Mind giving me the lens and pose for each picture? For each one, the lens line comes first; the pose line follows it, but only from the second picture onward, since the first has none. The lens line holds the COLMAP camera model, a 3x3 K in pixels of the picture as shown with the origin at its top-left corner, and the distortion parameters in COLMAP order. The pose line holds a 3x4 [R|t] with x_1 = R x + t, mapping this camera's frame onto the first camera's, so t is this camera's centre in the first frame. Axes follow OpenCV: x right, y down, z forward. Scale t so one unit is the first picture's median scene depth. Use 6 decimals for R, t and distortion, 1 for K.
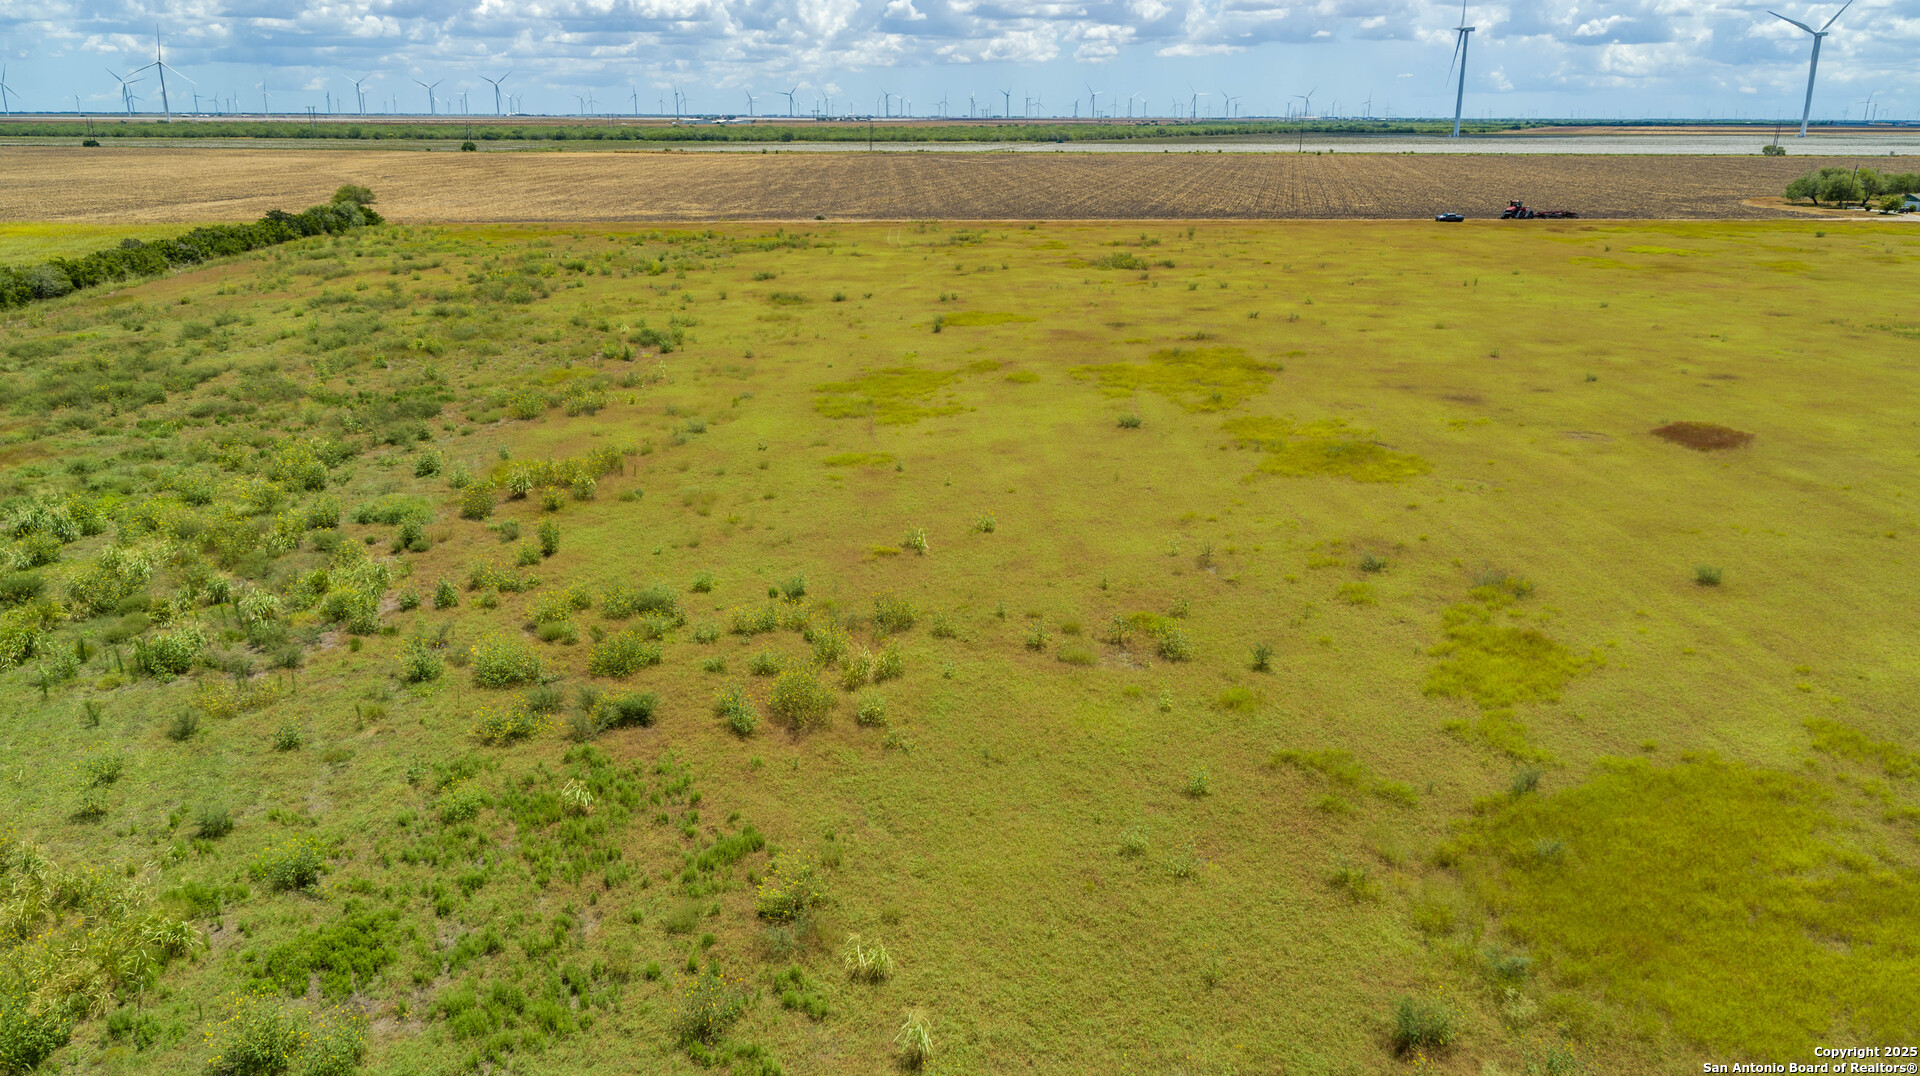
lens RADIAL K [[1362.0, 0, 960.0], [0, 1362.0, 538.0], [0, 0, 1]] dist [0.001726, -0.003116]
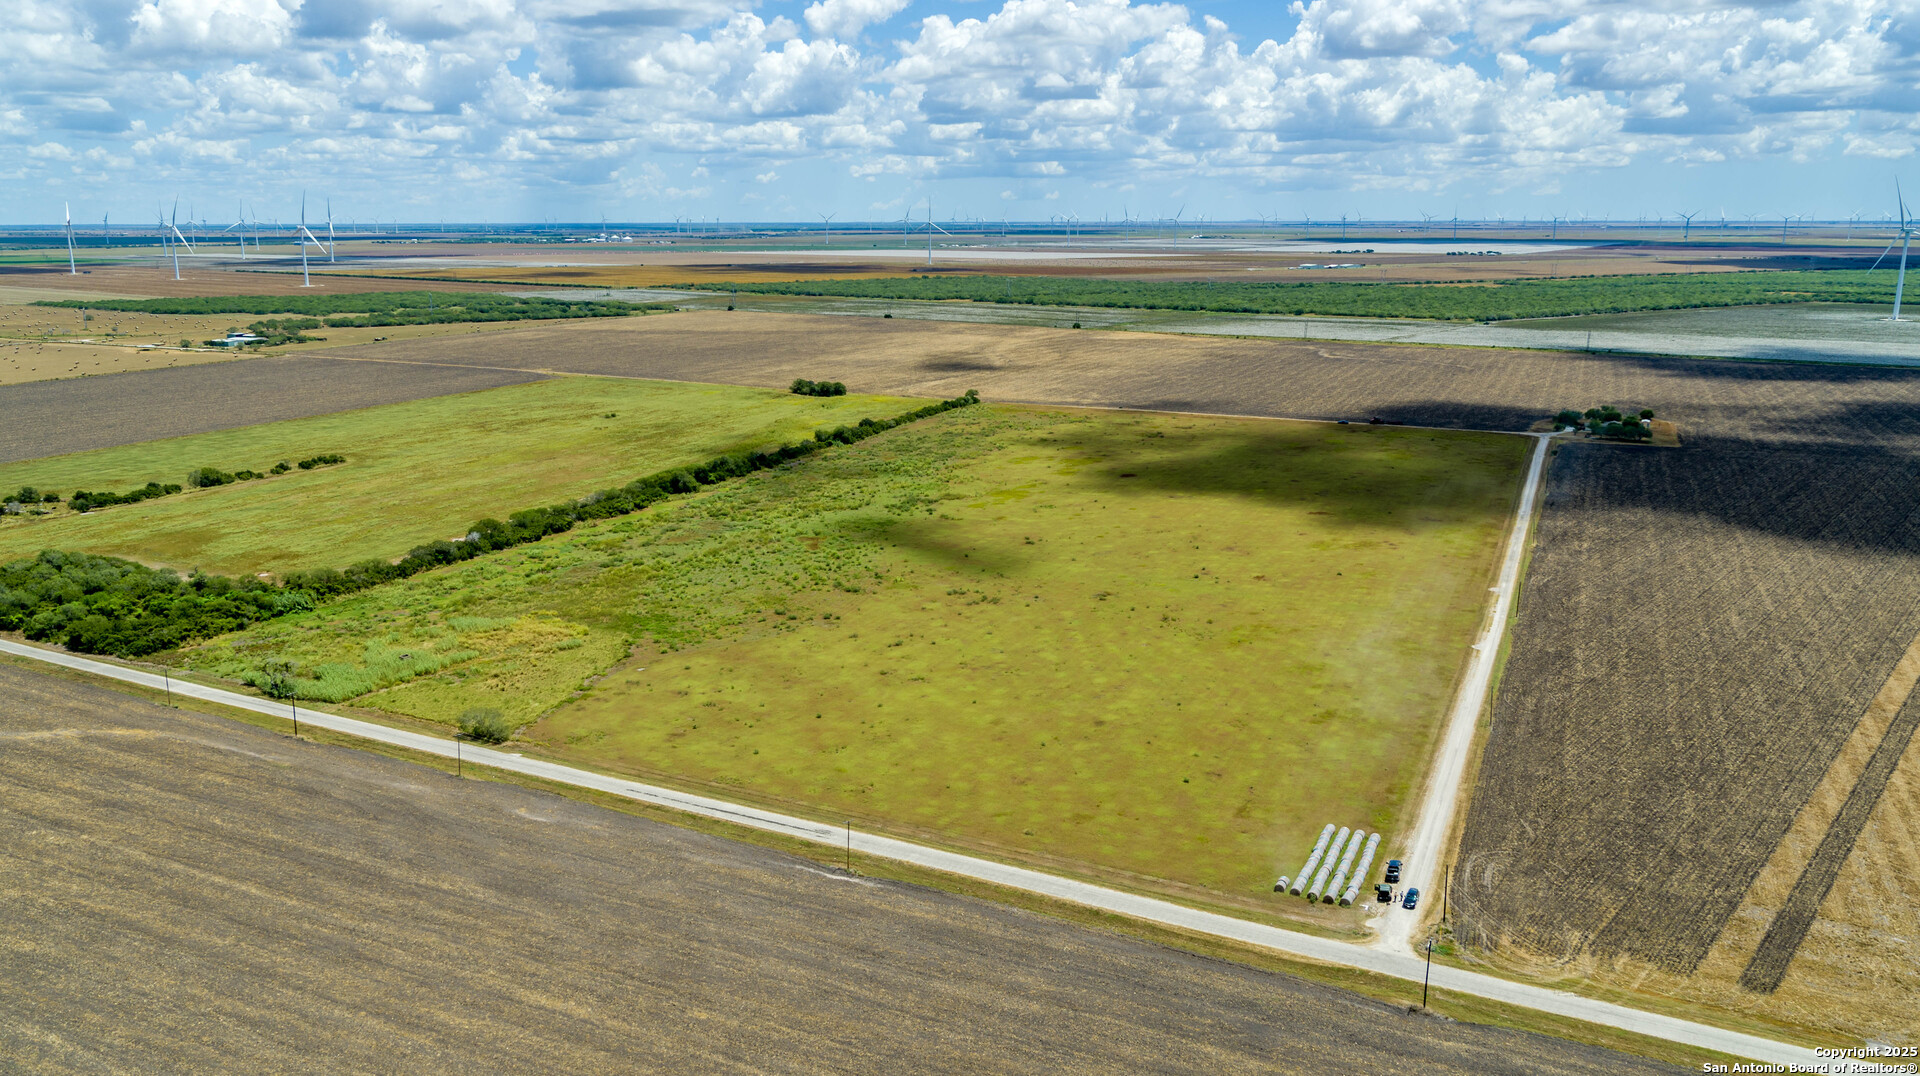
lens RADIAL K [[1362.0, 0, 960.0], [0, 1362.0, 538.0], [0, 0, 1]] dist [0.001726, -0.003116]
pose [[0.883029, 0.103389, -0.457790, 0.189571], [-0.135599, 0.990036, -0.037962, 0.037756], [0.449303, 0.095597, 0.888250, -0.333543]]
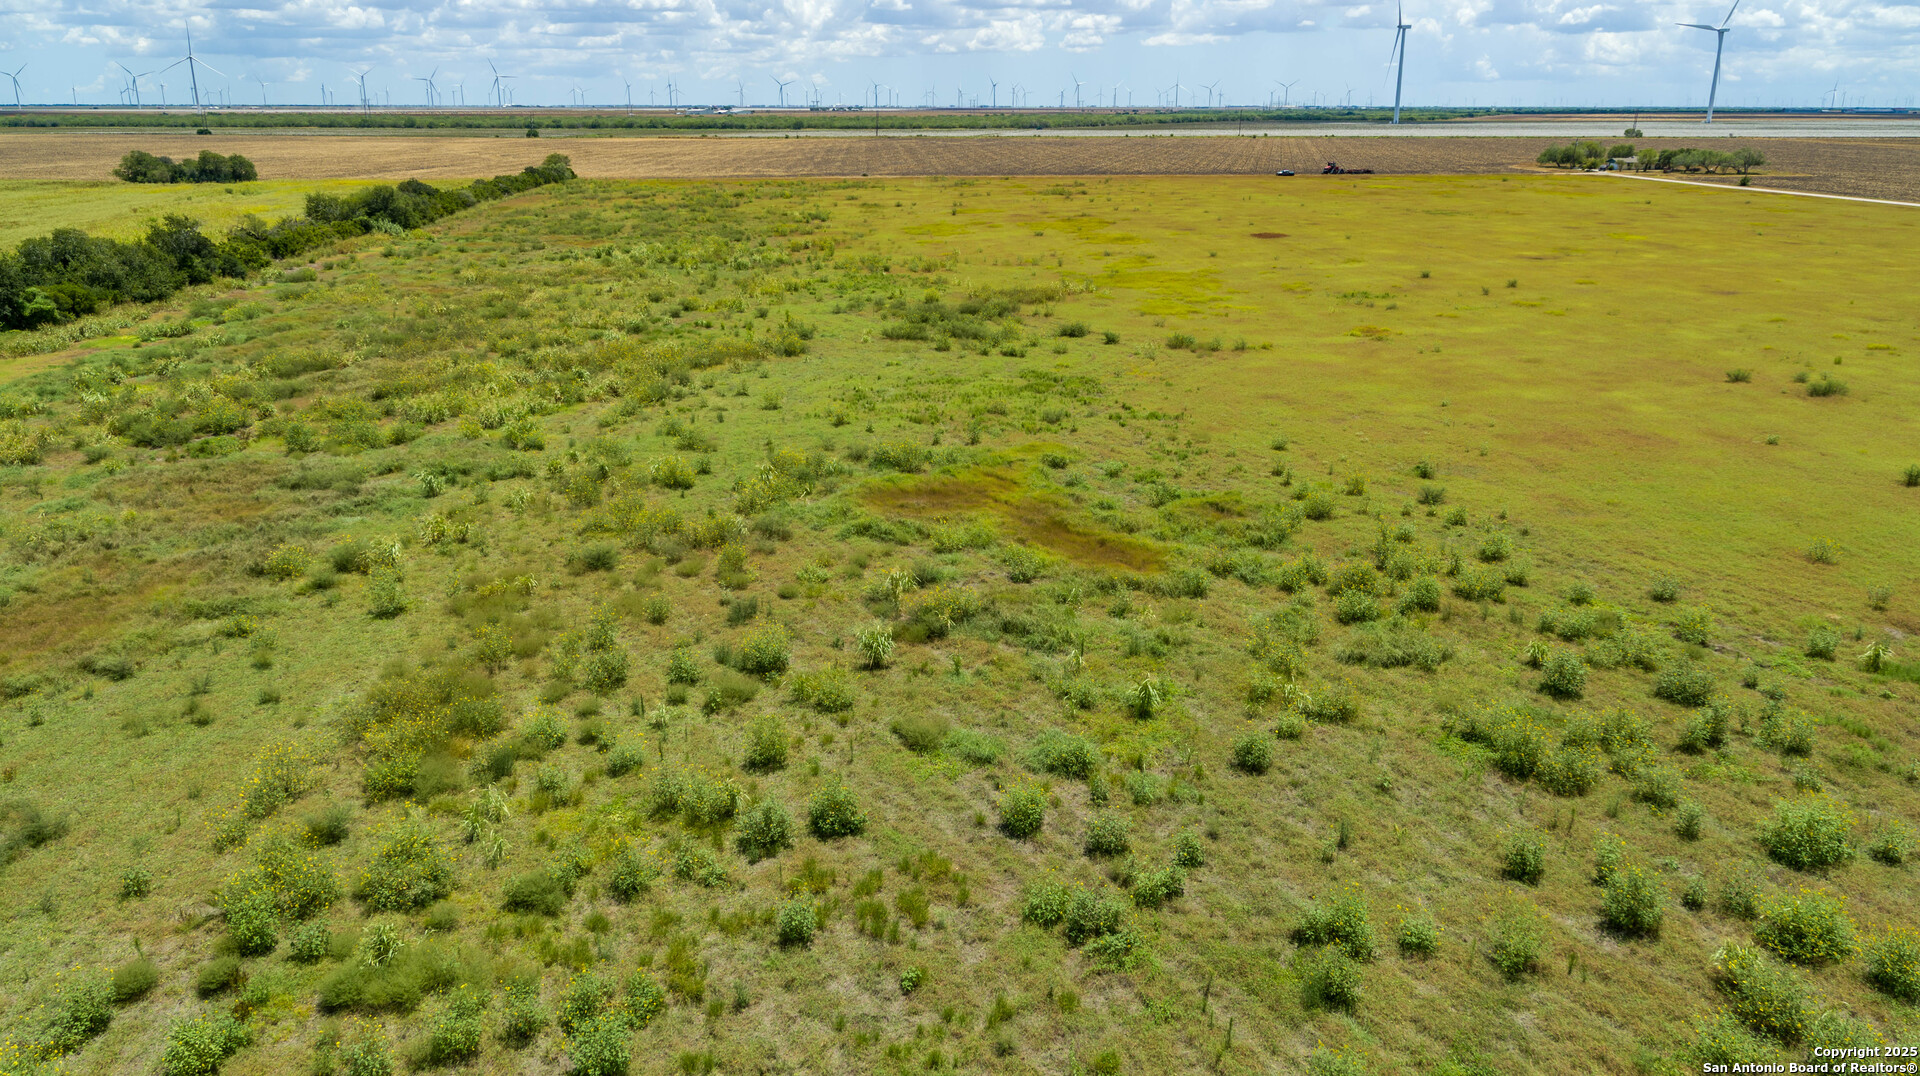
lens RADIAL K [[1362.0, 0, 960.0], [0, 1362.0, 538.0], [0, 0, 1]] dist [0.001726, -0.003116]
pose [[0.999952, -0.005355, 0.008254, -0.002746], [0.005300, 0.999964, 0.006667, 0.031330], [-0.008289, -0.006623, 0.999944, -0.101212]]
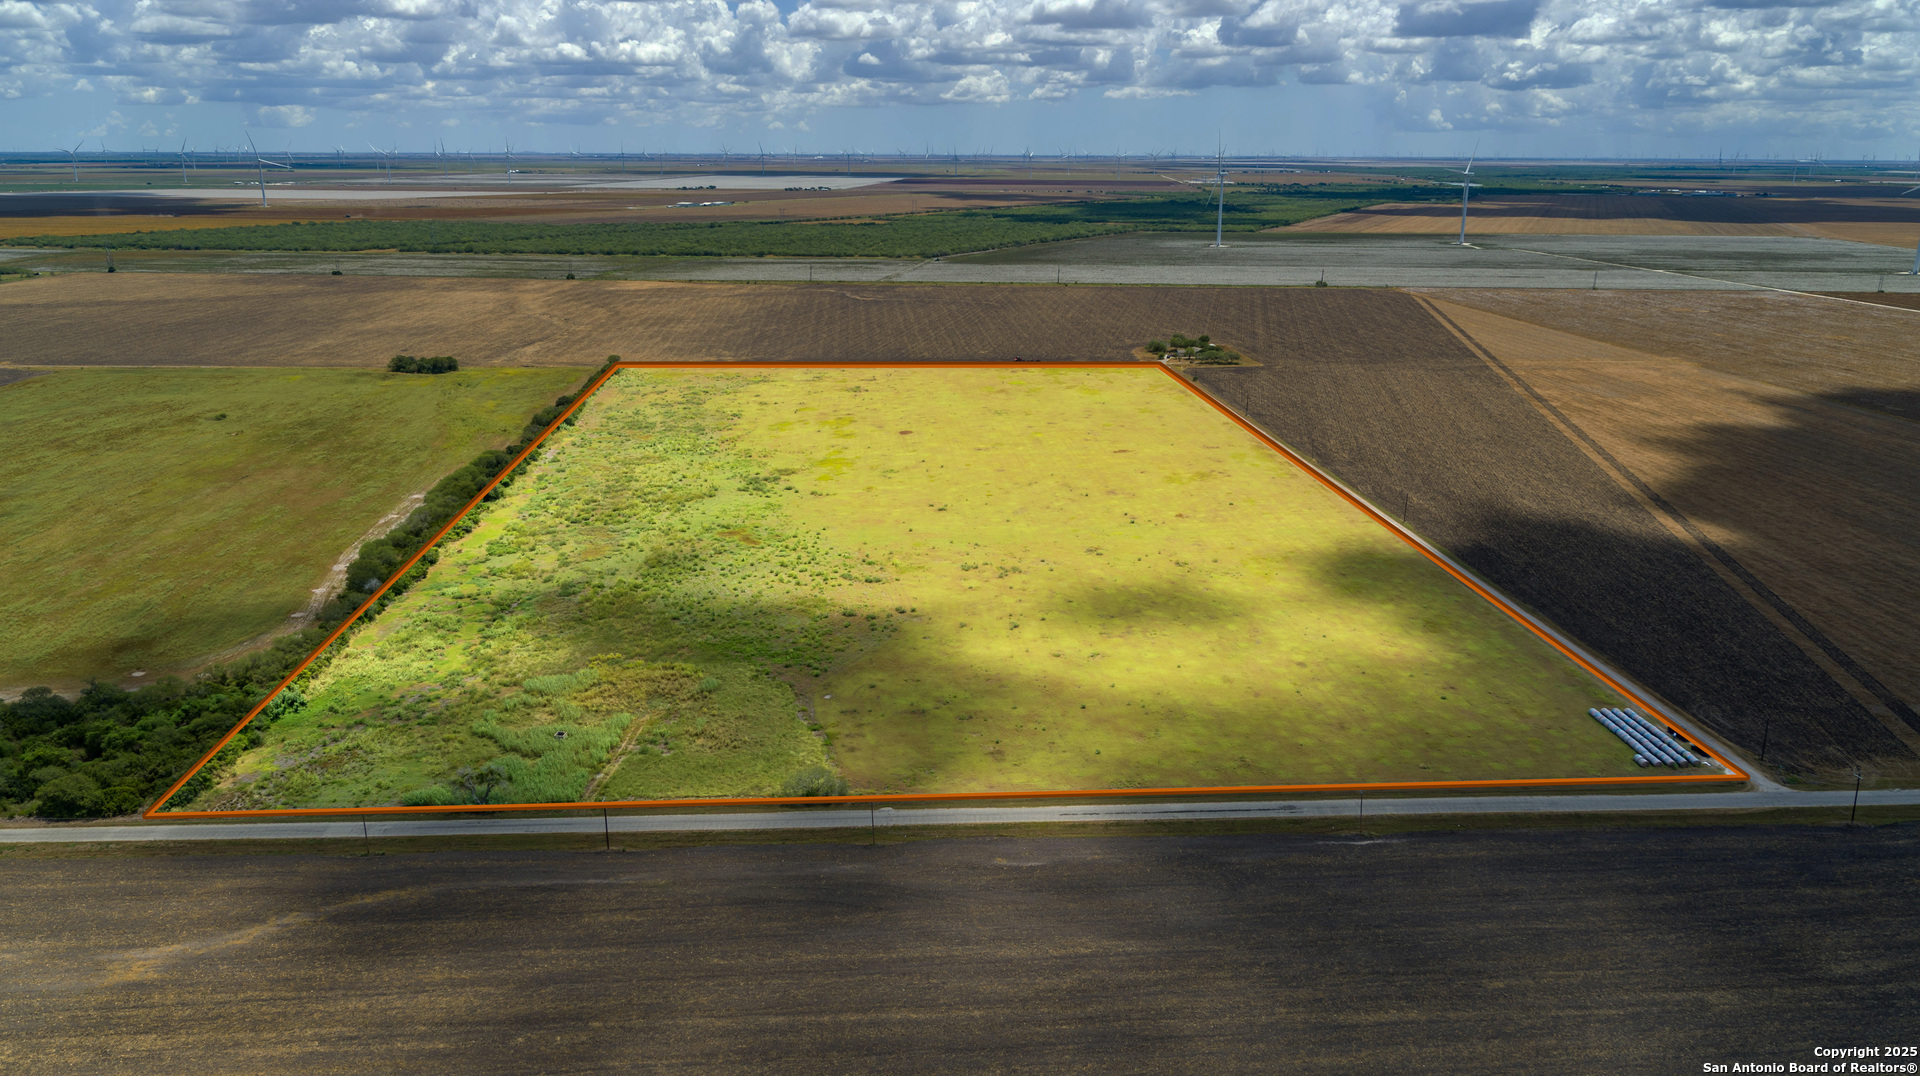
lens RADIAL K [[1321.4, 0, 960.0], [0, 1321.4, 538.0], [0, 0, 1]] dist [-0.002378, -0.001158]
pose [[0.999672, -0.005263, 0.025057, 0.044339], [0.005671, 0.999852, -0.016257, 0.036566], [-0.024968, 0.016394, 0.999554, -0.363618]]
